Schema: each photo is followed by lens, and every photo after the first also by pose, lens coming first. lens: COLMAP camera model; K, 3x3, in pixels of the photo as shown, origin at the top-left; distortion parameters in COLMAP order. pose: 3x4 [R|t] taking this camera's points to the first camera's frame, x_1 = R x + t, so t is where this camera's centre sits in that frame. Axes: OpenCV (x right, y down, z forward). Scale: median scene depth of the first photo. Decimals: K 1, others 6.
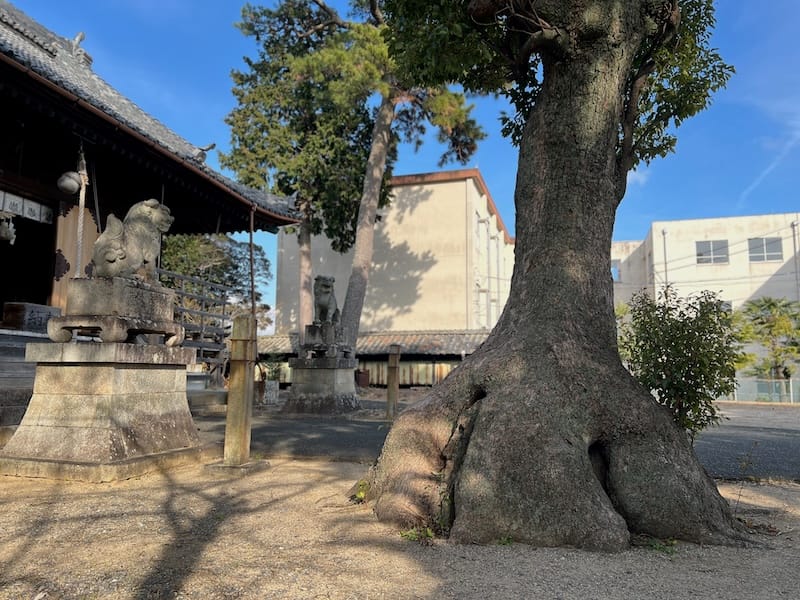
lens RADIAL K [[604.0, 0, 399.8], [0, 604.0, 300.6], [0, 0, 1]] dist [0.007763, 0.000036]
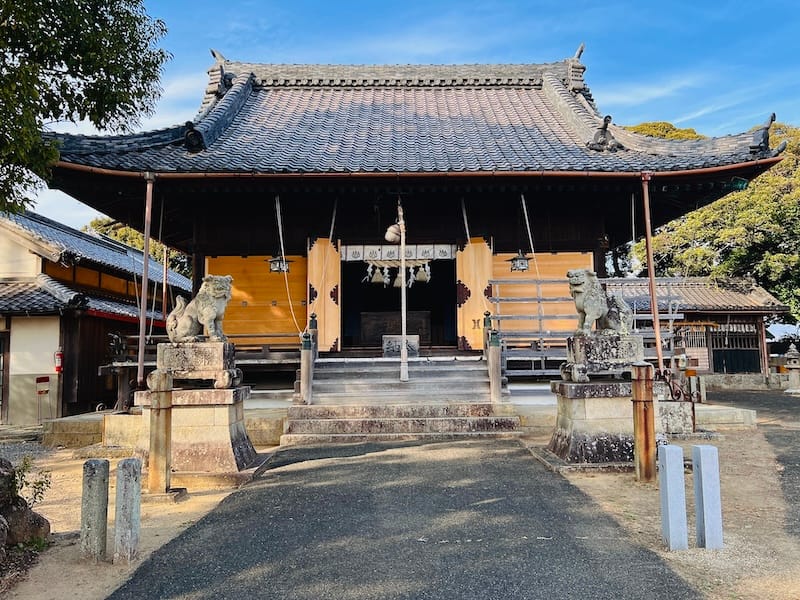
lens RADIAL K [[604.0, 0, 400.1], [0, 604.0, 300.1], [0, 0, 1]] dist [0.007763, 0.000036]
pose [[0.221287, -0.094927, -0.970578, 0.549109], [0.133242, 0.988861, -0.066336, 0.015854], [0.966063, -0.114643, 0.231471, 0.636370]]
